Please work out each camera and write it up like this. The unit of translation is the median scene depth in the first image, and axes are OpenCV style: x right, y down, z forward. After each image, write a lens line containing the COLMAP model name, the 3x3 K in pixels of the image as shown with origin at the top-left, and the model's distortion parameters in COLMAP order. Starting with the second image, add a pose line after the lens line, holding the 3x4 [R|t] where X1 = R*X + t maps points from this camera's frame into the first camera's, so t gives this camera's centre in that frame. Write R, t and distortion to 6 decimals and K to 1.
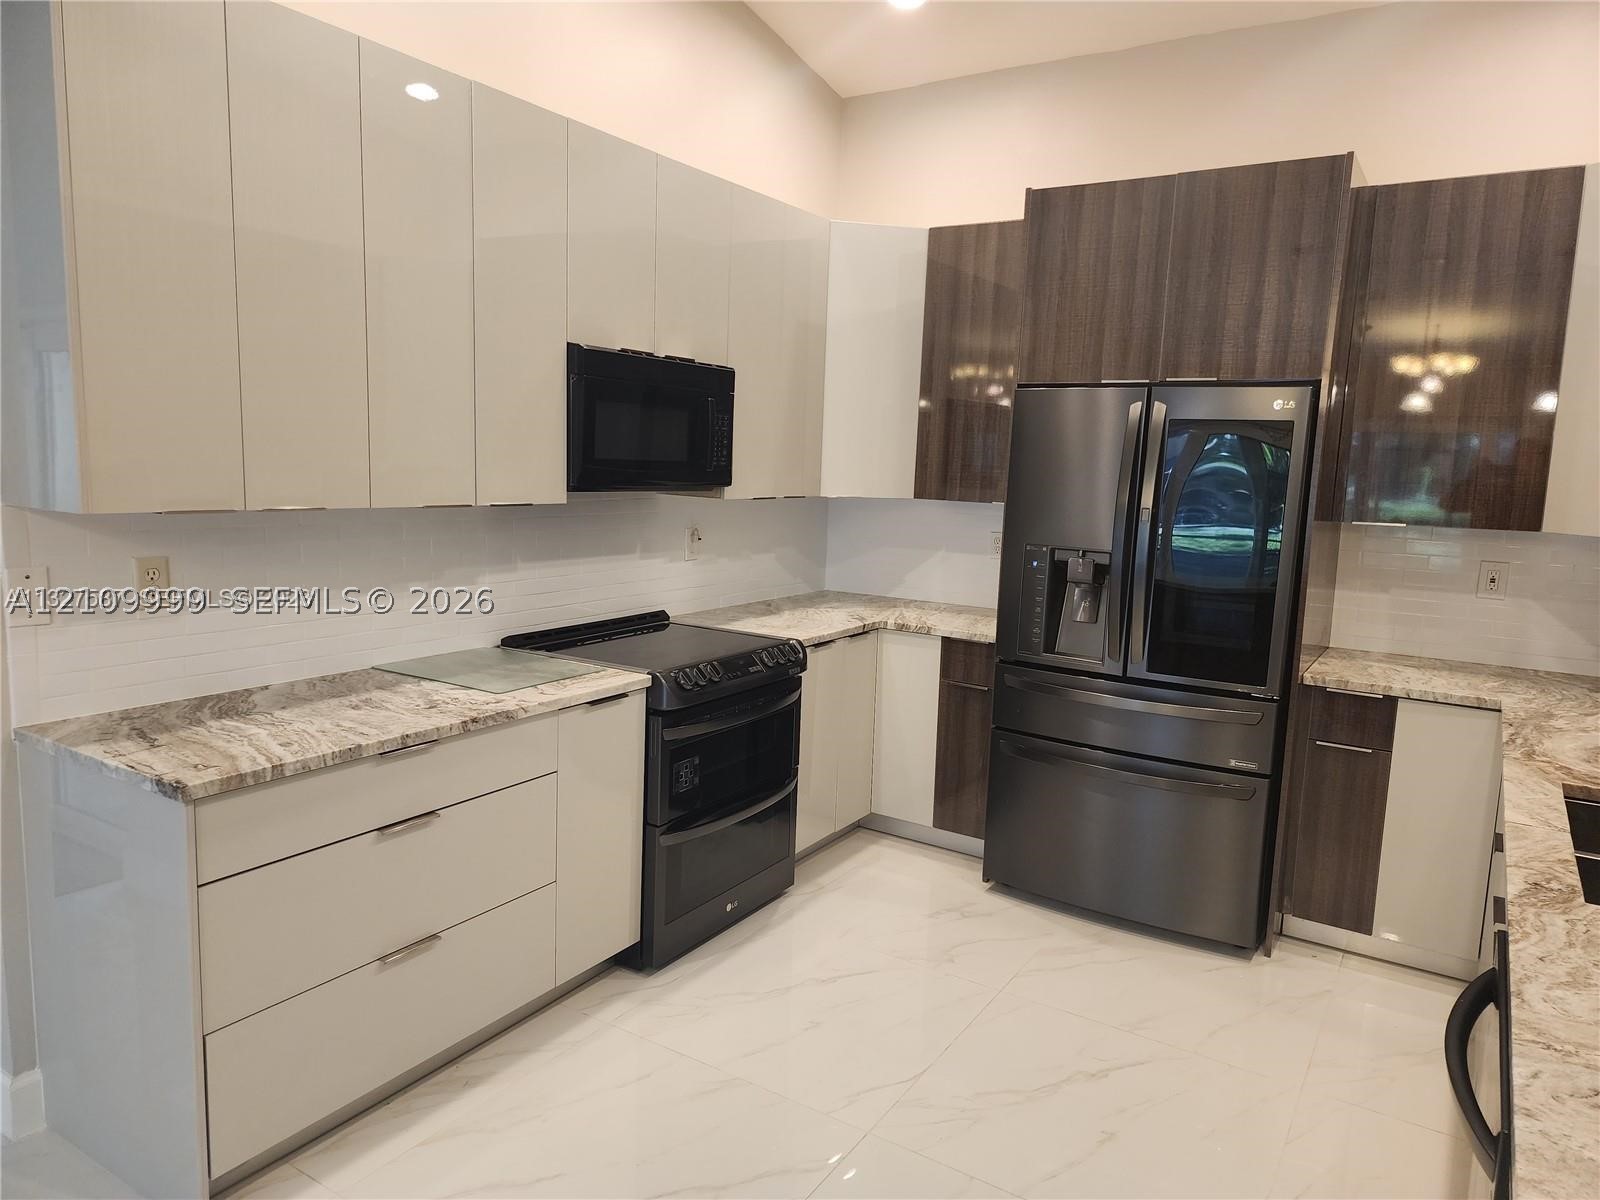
lens RADIAL K [[1077.9, 0, 810.6], [0, 1077.9, 592.4], [0, 0, 1]] dist [0.068013, -0.024311]
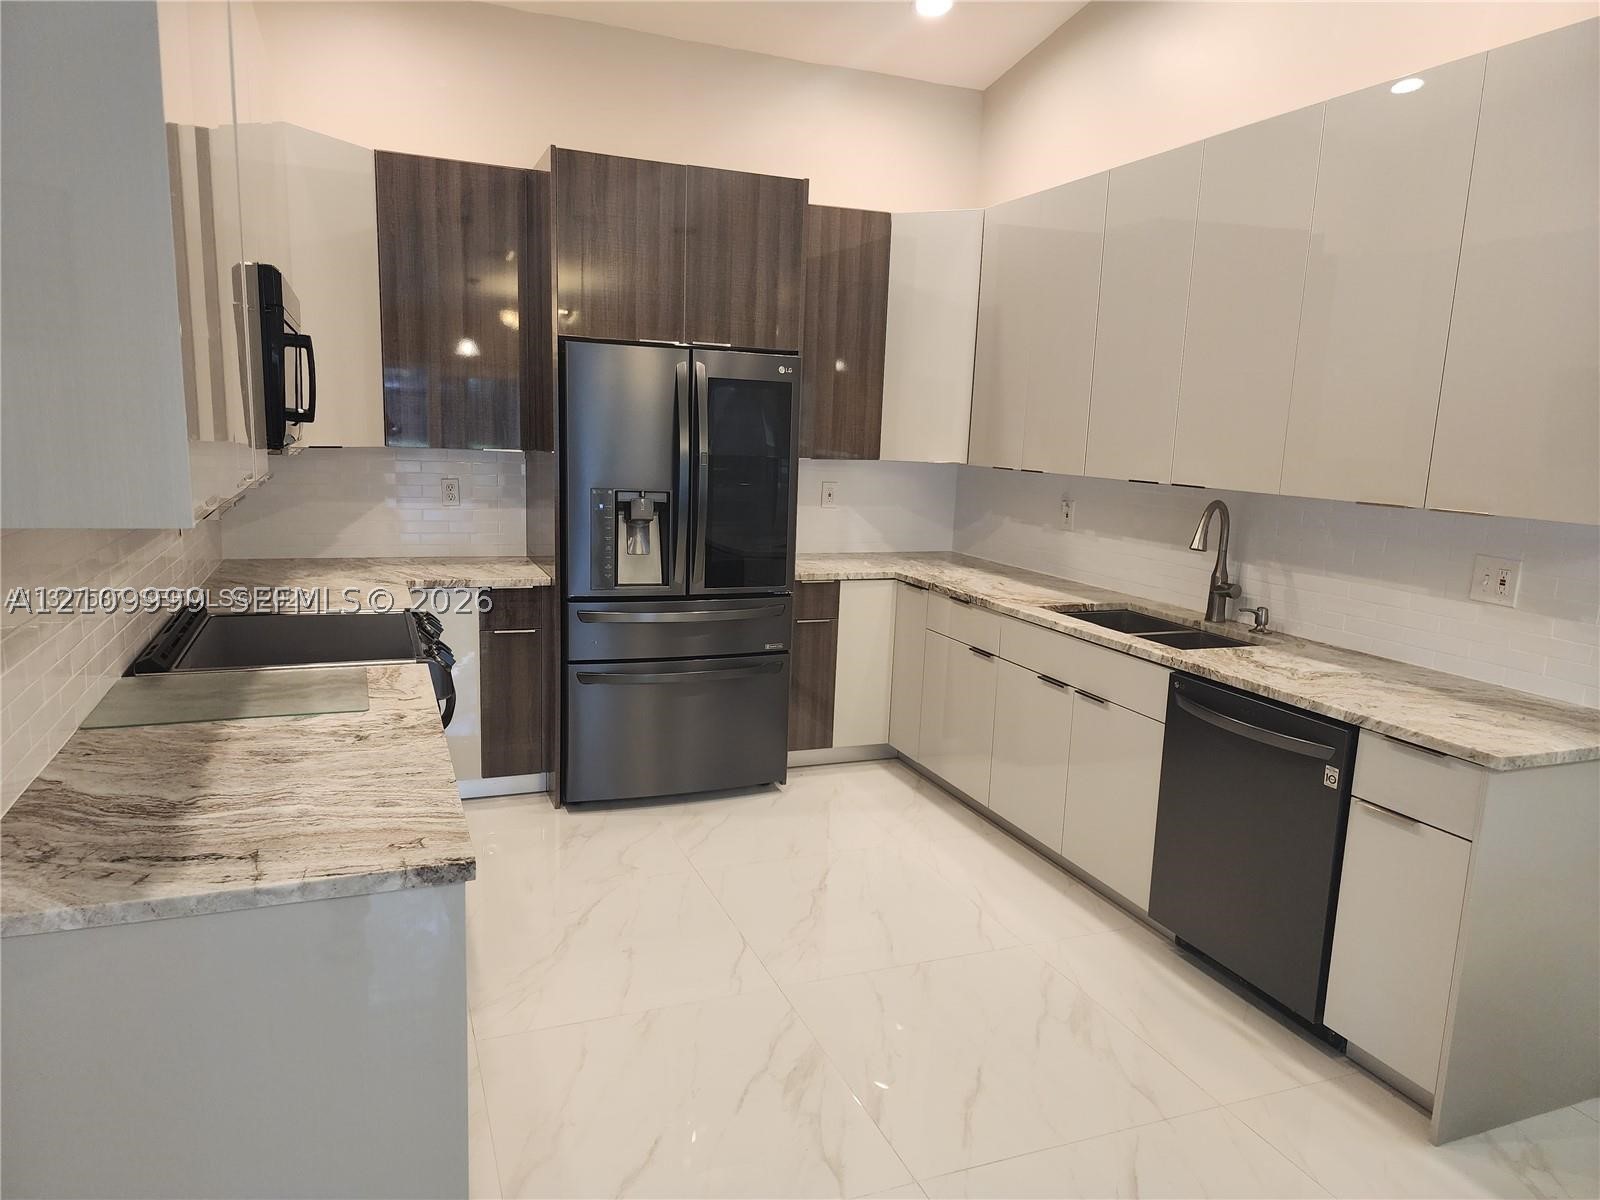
lens RADIAL K [[1077.9, 0, 771.5], [0, 1077.9, 616.1], [0, 0, 1]] dist [0.068013, -0.024311]
pose [[0.590333, -0.156603, 0.791822, -0.625405], [0.090304, 0.987653, 0.128009, -0.045003], [-0.802092, -0.004063, 0.597187, 0.226829]]
